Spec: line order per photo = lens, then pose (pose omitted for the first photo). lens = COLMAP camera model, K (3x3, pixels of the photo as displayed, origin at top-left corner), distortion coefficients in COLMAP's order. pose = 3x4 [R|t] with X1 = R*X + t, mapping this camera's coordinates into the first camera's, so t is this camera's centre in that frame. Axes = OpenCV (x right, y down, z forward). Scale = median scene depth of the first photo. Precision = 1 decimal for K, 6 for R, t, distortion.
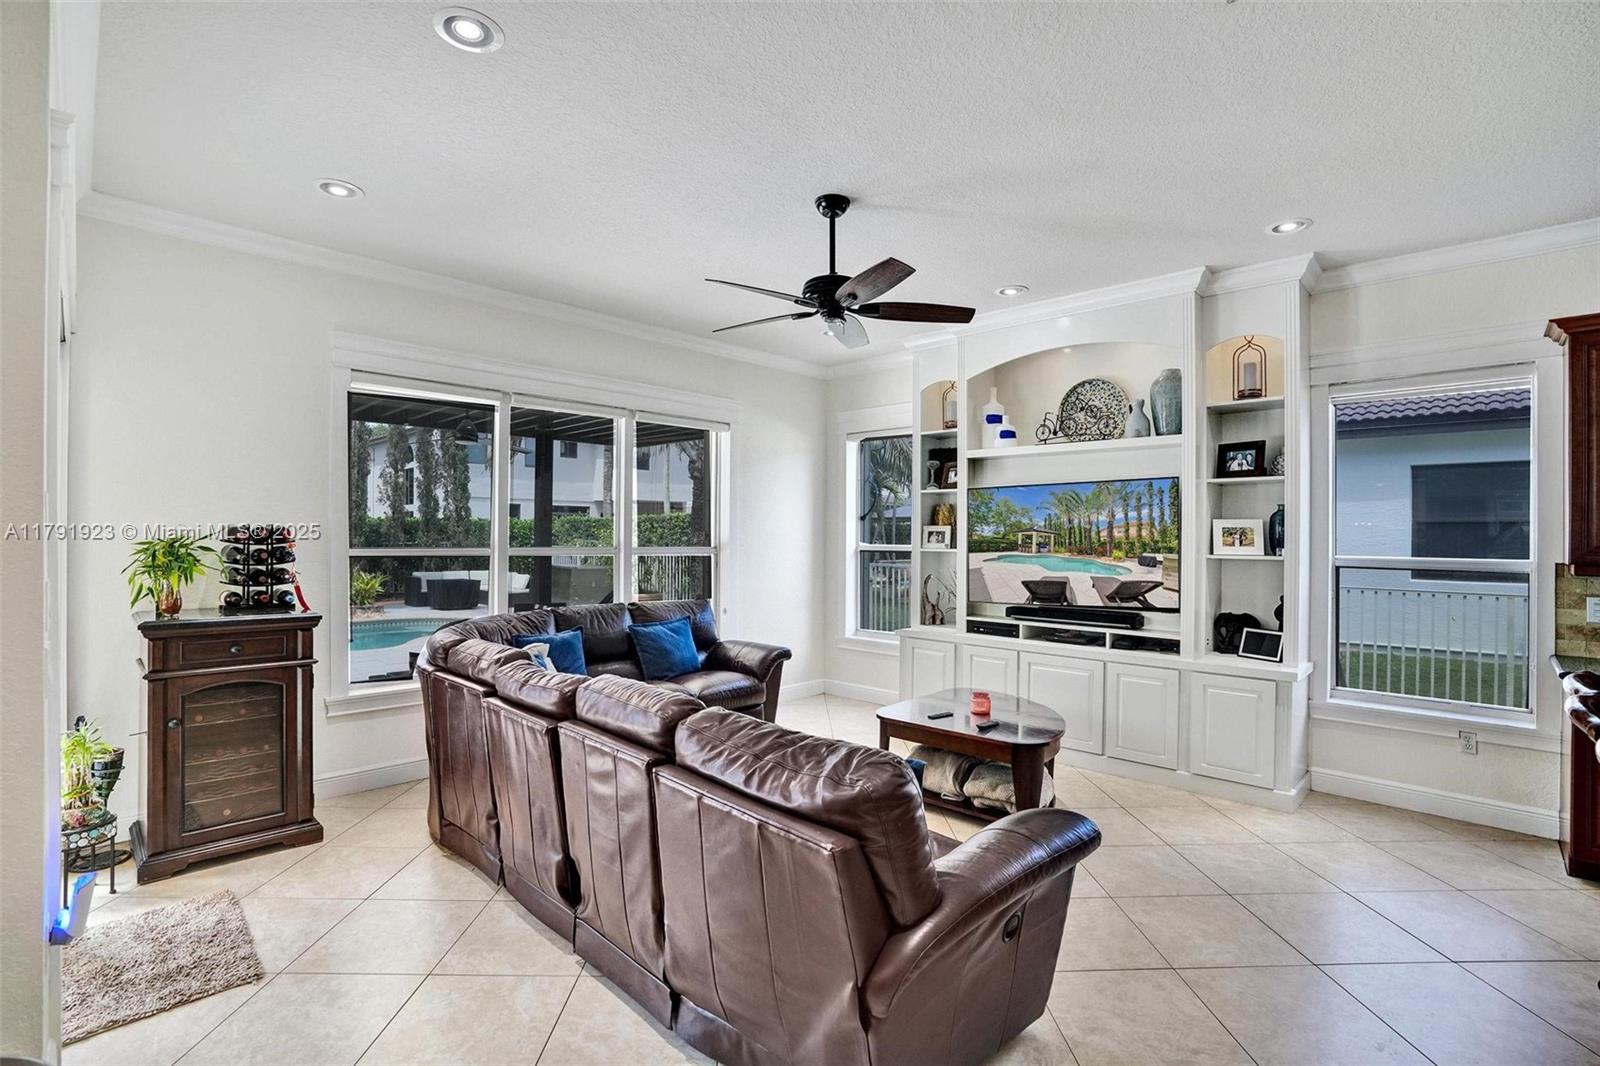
lens RADIAL K [[742.9, 0, 798.2], [0, 742.9, 530.5], [0, 0, 1]] dist [-0.026916, 0.002385]
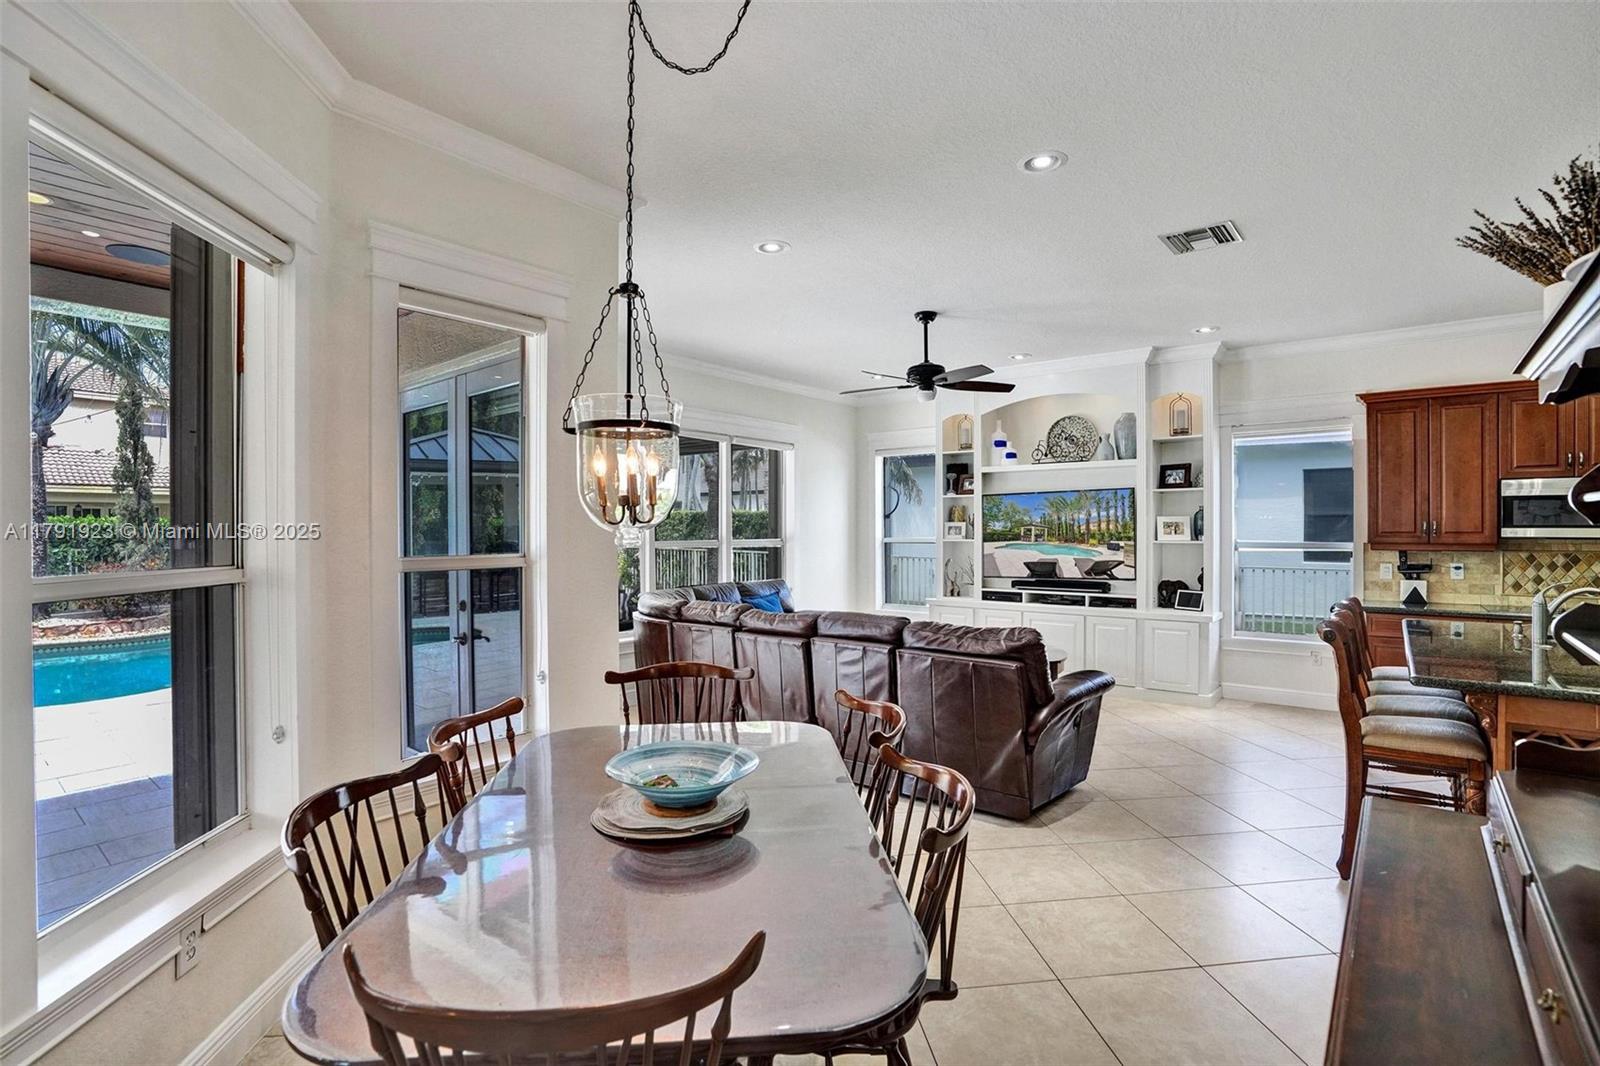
lens RADIAL K [[742.9, 0, 802.4], [0, 742.9, 532.4], [0, 0, 1]] dist [-0.026916, 0.002385]
pose [[0.996307, -0.009901, 0.085290, -0.265780], [0.009171, 0.999918, 0.008945, -0.003690], [-0.085372, -0.008129, 0.996316, -0.403811]]
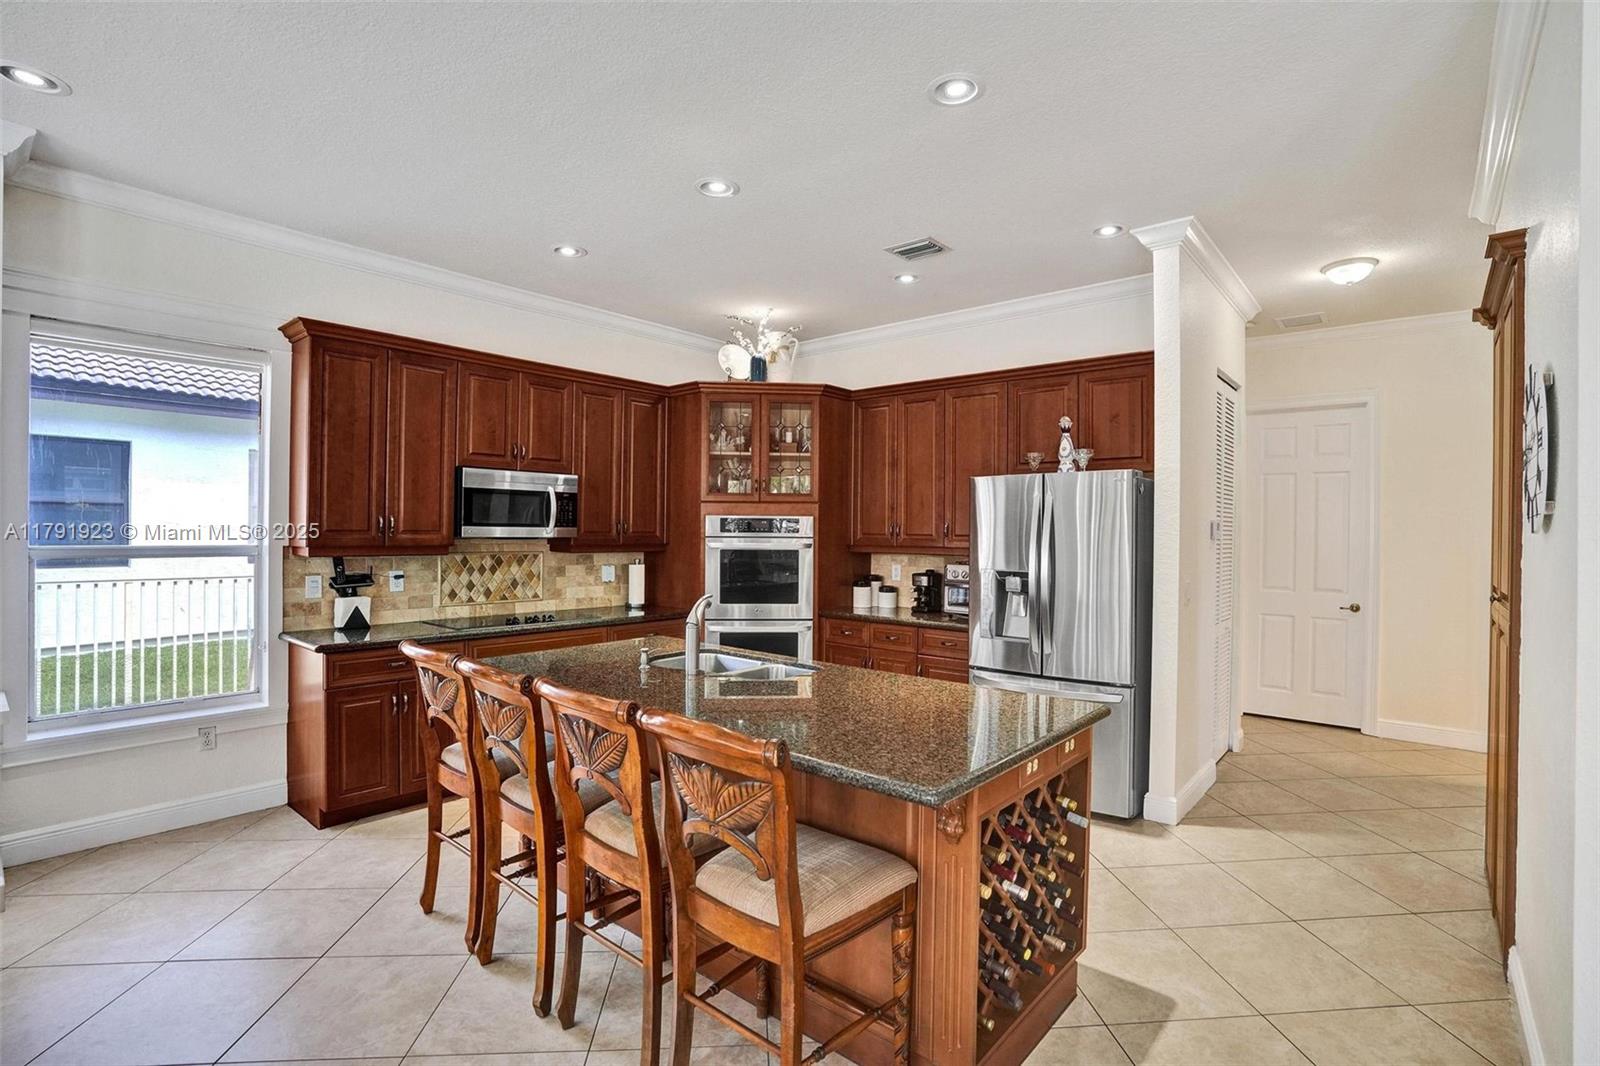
lens RADIAL K [[742.9, 0, 797.7], [0, 742.9, 531.3], [0, 0, 1]] dist [-0.026916, 0.002385]
pose [[-0.078784, -0.008965, 0.996851, -0.066902], [-0.018348, 0.999803, 0.007542, 0.001106], [-0.996723, -0.017696, -0.078933, 0.260284]]
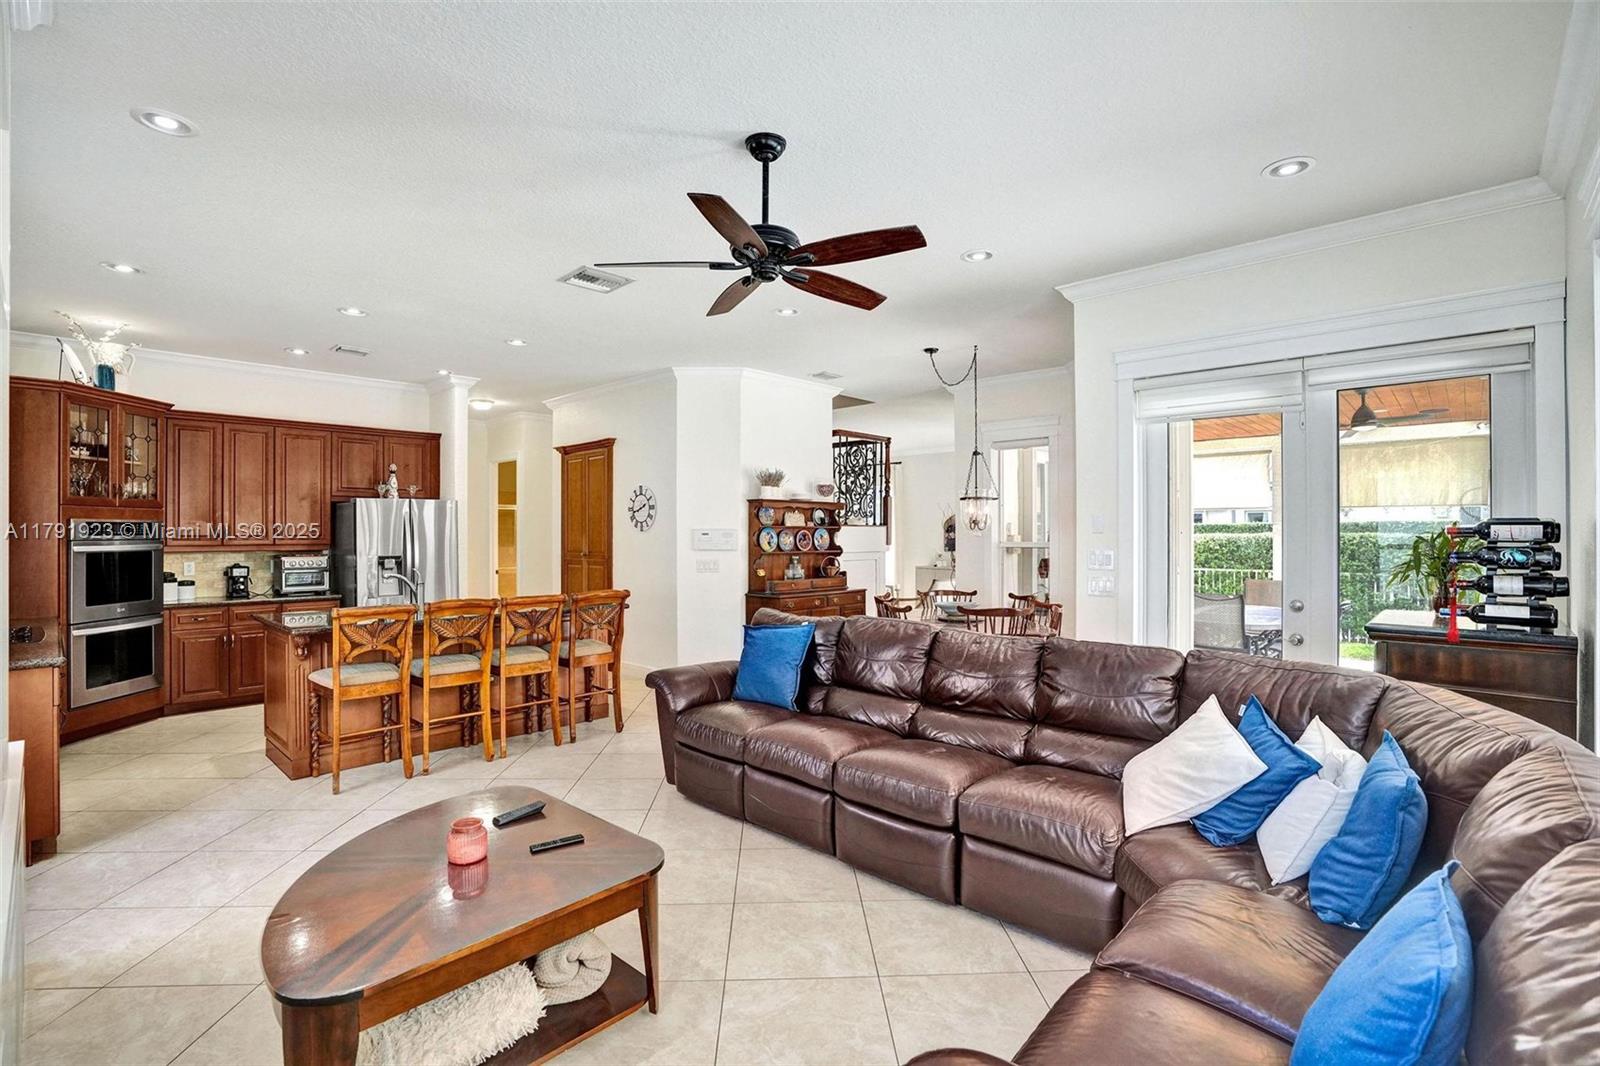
lens RADIAL K [[742.9, 0, 798.4], [0, 742.9, 534.3], [0, 0, 1]] dist [-0.026916, 0.002385]
pose [[-0.999985, -0.000542, -0.005519, 0.011560], [-0.000485, 0.999947, -0.010320, 0.029752], [0.005524, -0.010317, -0.999932, 1.788460]]
